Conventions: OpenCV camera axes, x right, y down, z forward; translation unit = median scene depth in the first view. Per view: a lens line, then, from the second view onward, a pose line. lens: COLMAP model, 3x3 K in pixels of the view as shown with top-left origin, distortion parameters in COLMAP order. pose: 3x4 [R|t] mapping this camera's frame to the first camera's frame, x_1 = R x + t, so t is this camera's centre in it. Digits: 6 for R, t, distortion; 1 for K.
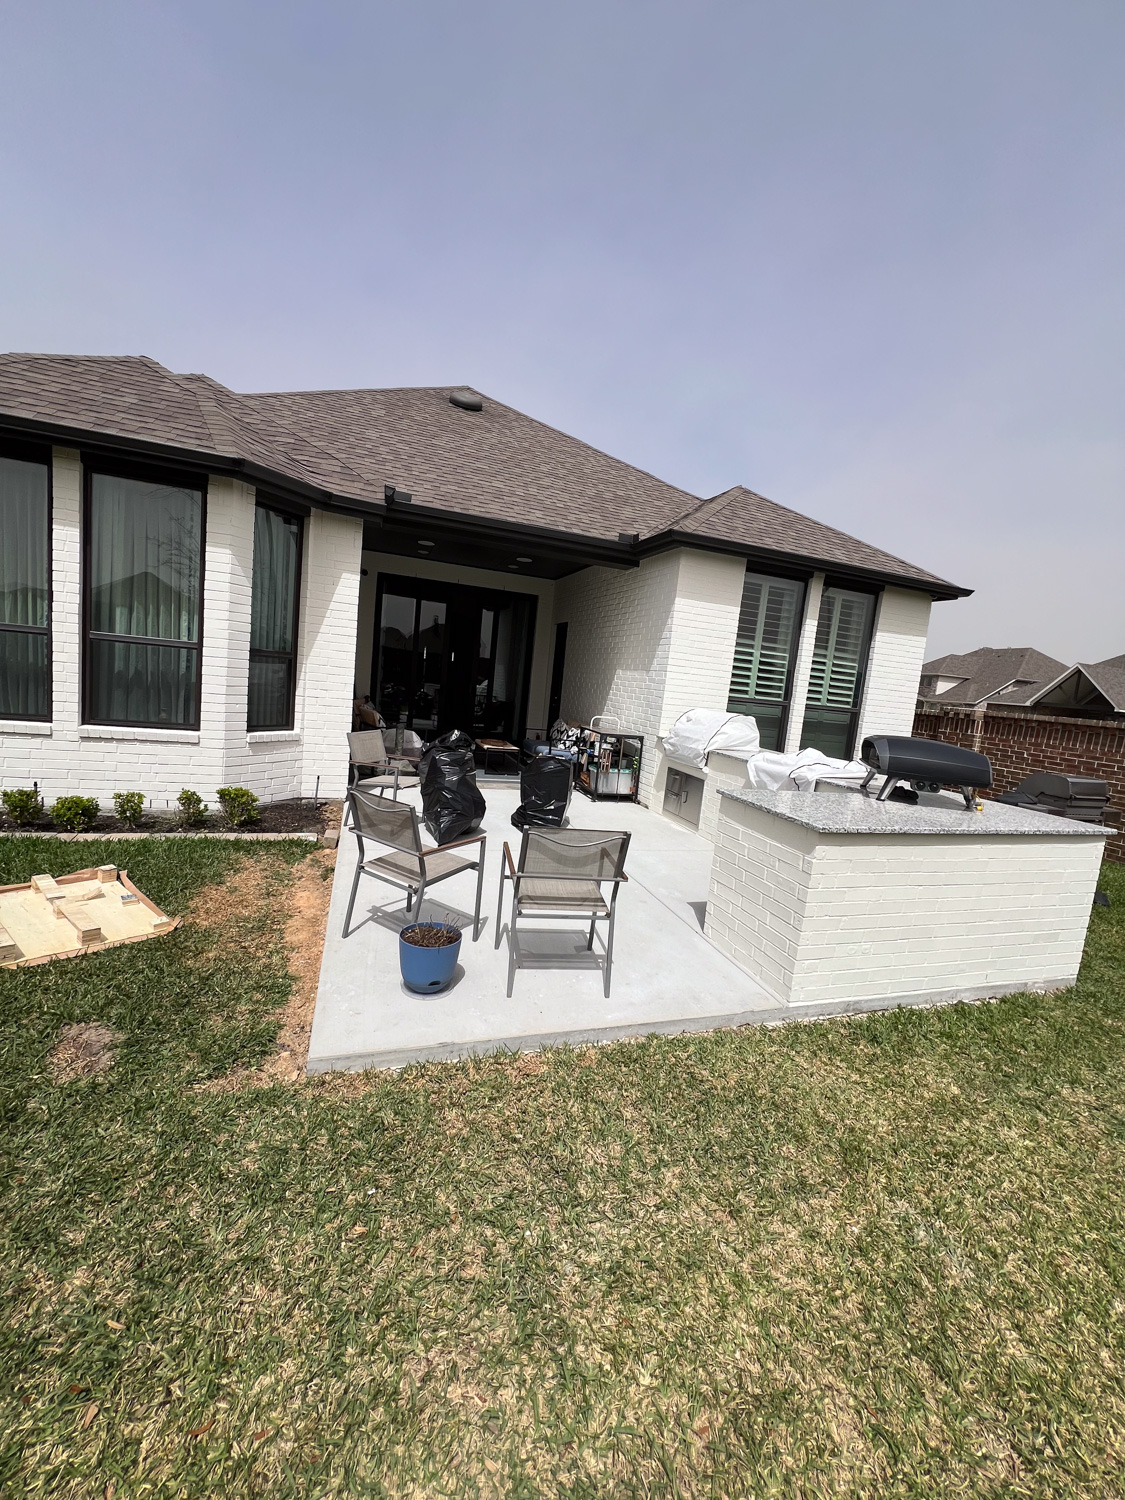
lens RADIAL K [[611.3, 0, 562.5], [0, 611.3, 750.0], [0, 0, 1]] dist [0.001045, 0.000173]
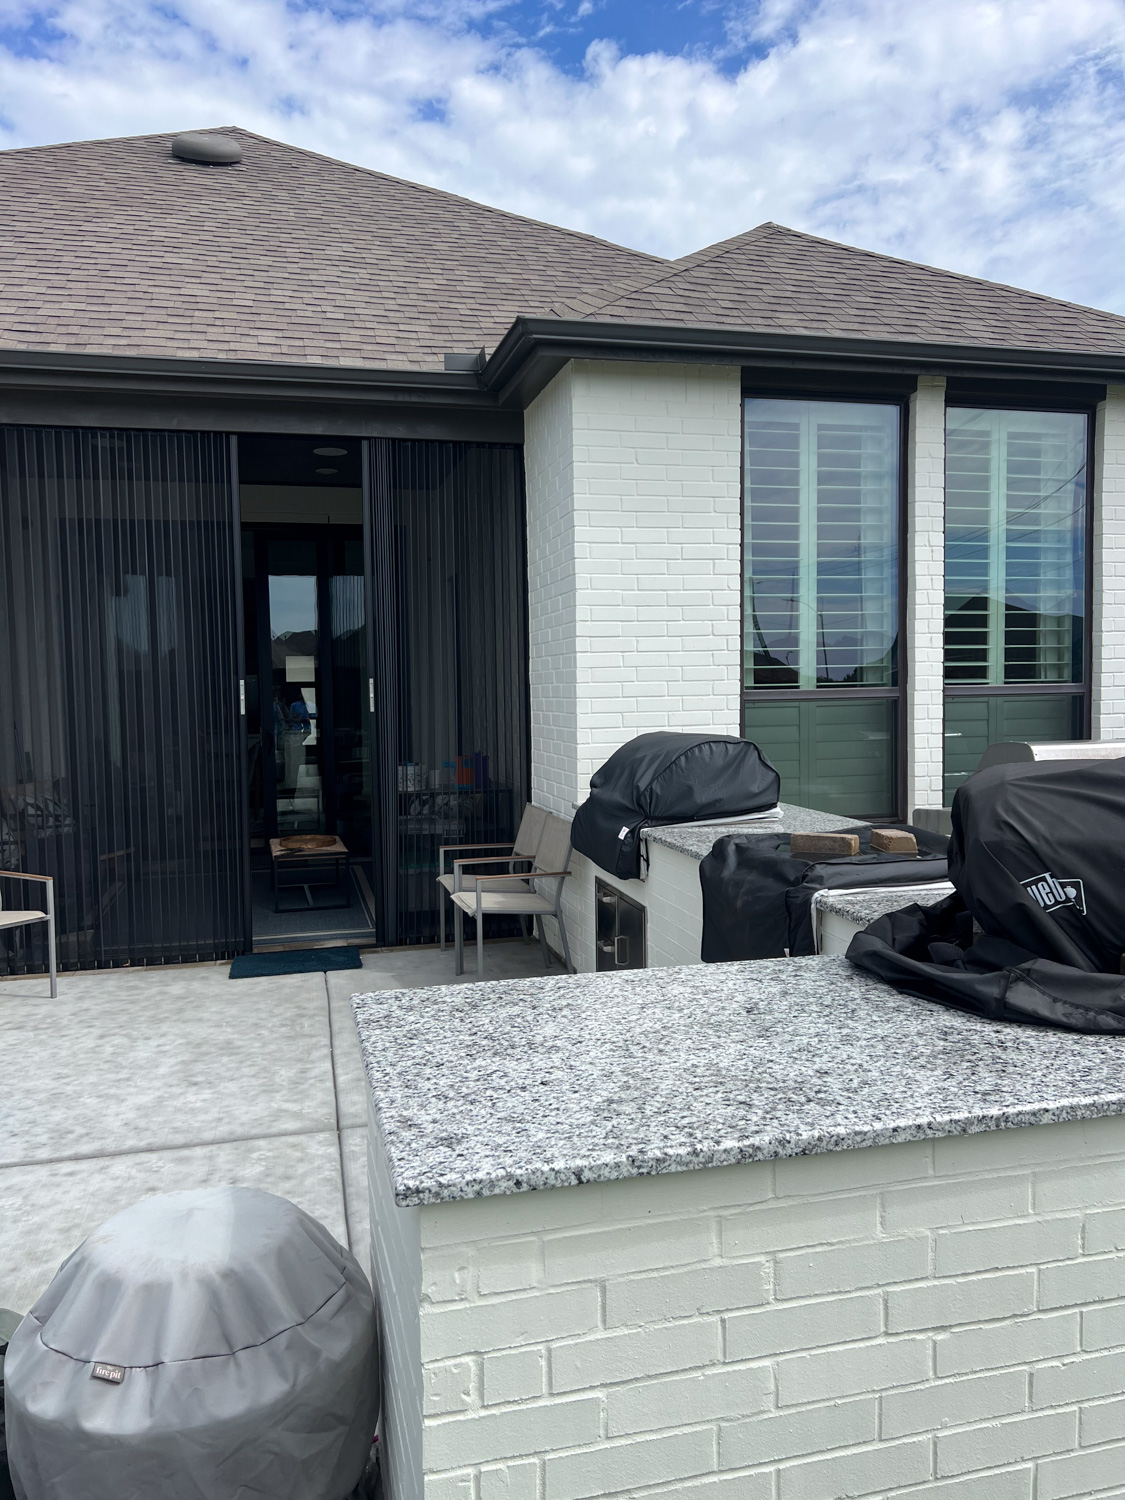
lens RADIAL K [[1155.9, 0, 562.5], [0, 1155.9, 750.0], [0, 0, 1]] dist [0.028813, -0.001807]
pose [[0.989966, -0.111474, -0.086839, 0.234384], [0.105460, 0.991884, -0.071018, -0.005903], [0.094051, 0.061147, 0.993688, 0.218611]]
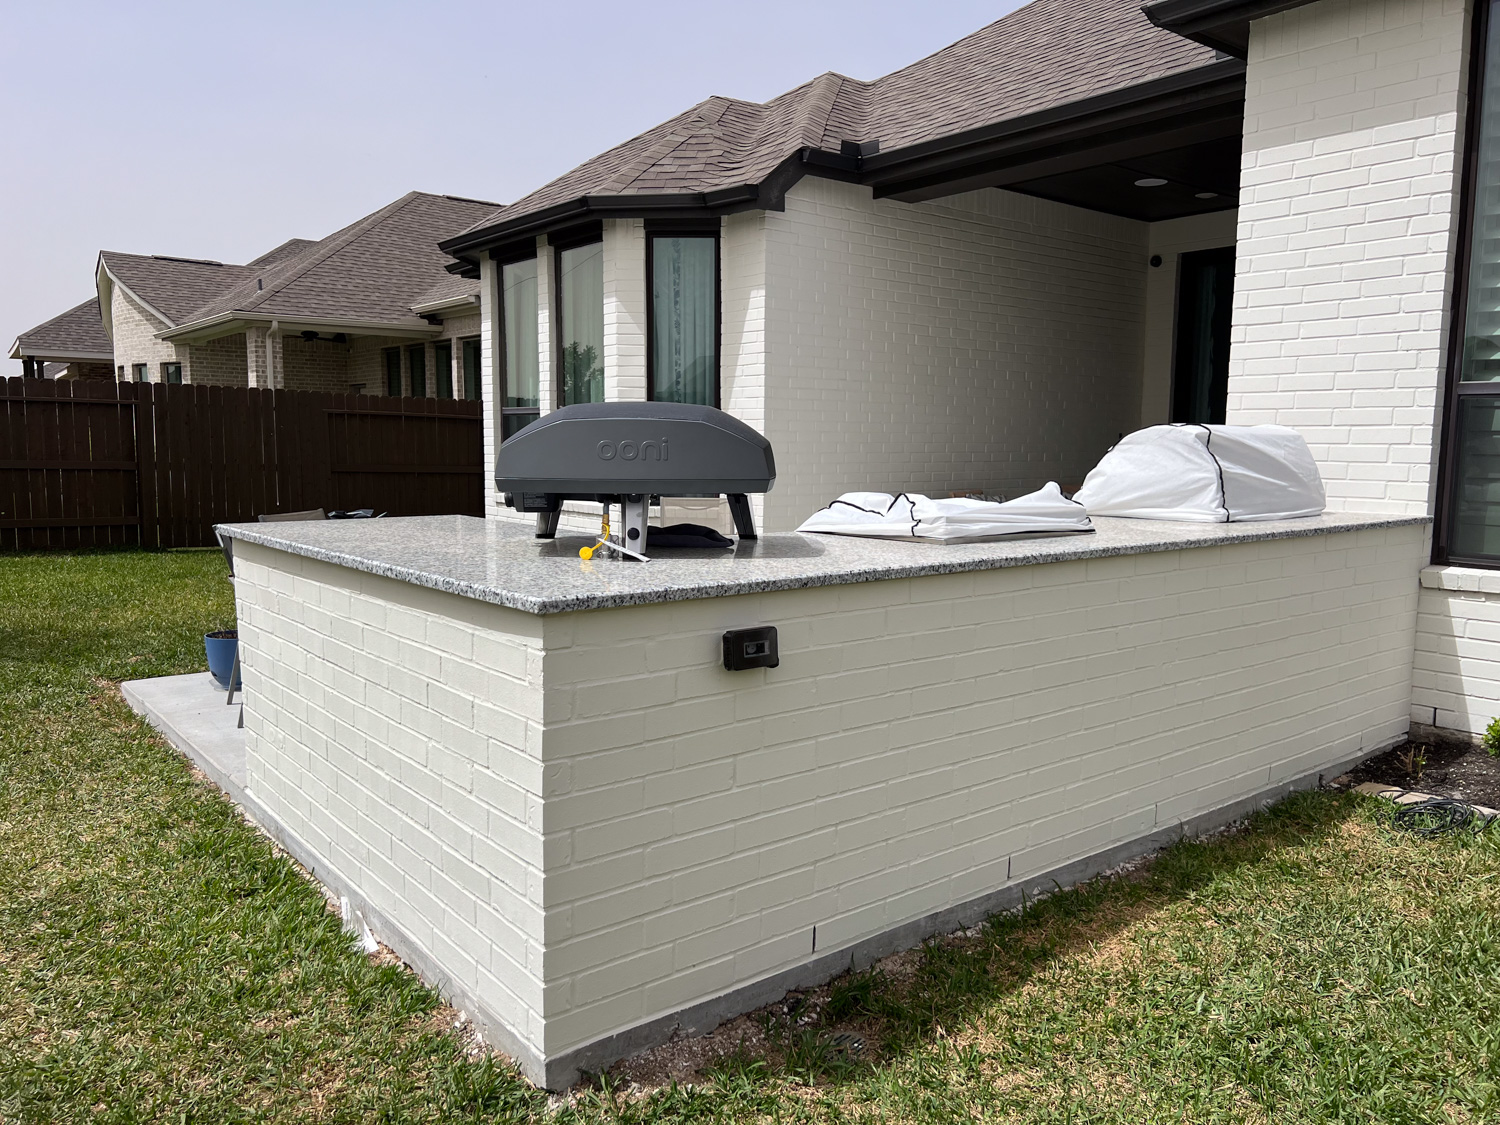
lens RADIAL K [[1155.9, 0, 750.0], [0, 1155.9, 562.5], [0, 0, 1]] dist [0.028813, -0.001807]
pose [[0.317882, -0.000365, -0.948130, 0.827454], [-0.091085, 0.995363, -0.030921, 0.068105], [0.943745, 0.096190, 0.316375, 0.506279]]
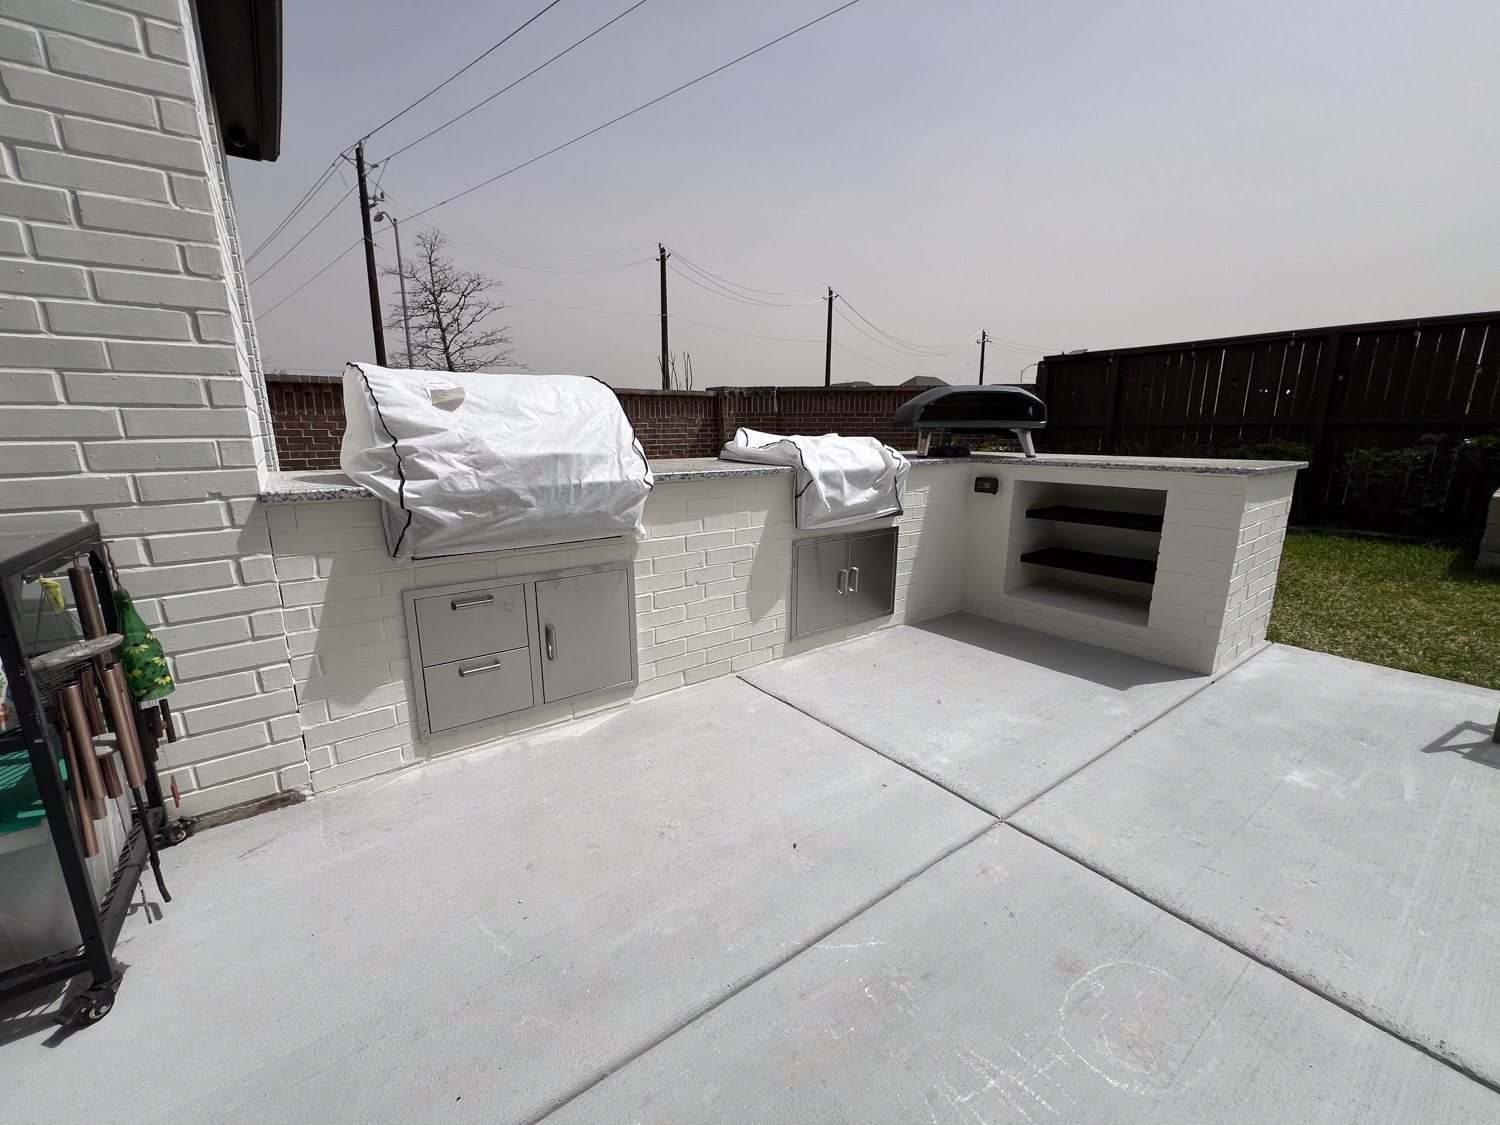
lens RADIAL K [[611.3, 0, 750.0], [0, 611.3, 562.5], [0, 0, 1]] dist [0.001045, 0.000173]
pose [[-0.320776, -0.298621, 0.898848, -0.117385], [0.077699, 0.937503, 0.339192, -0.065696], [-0.943963, 0.178644, -0.277526, 0.964817]]
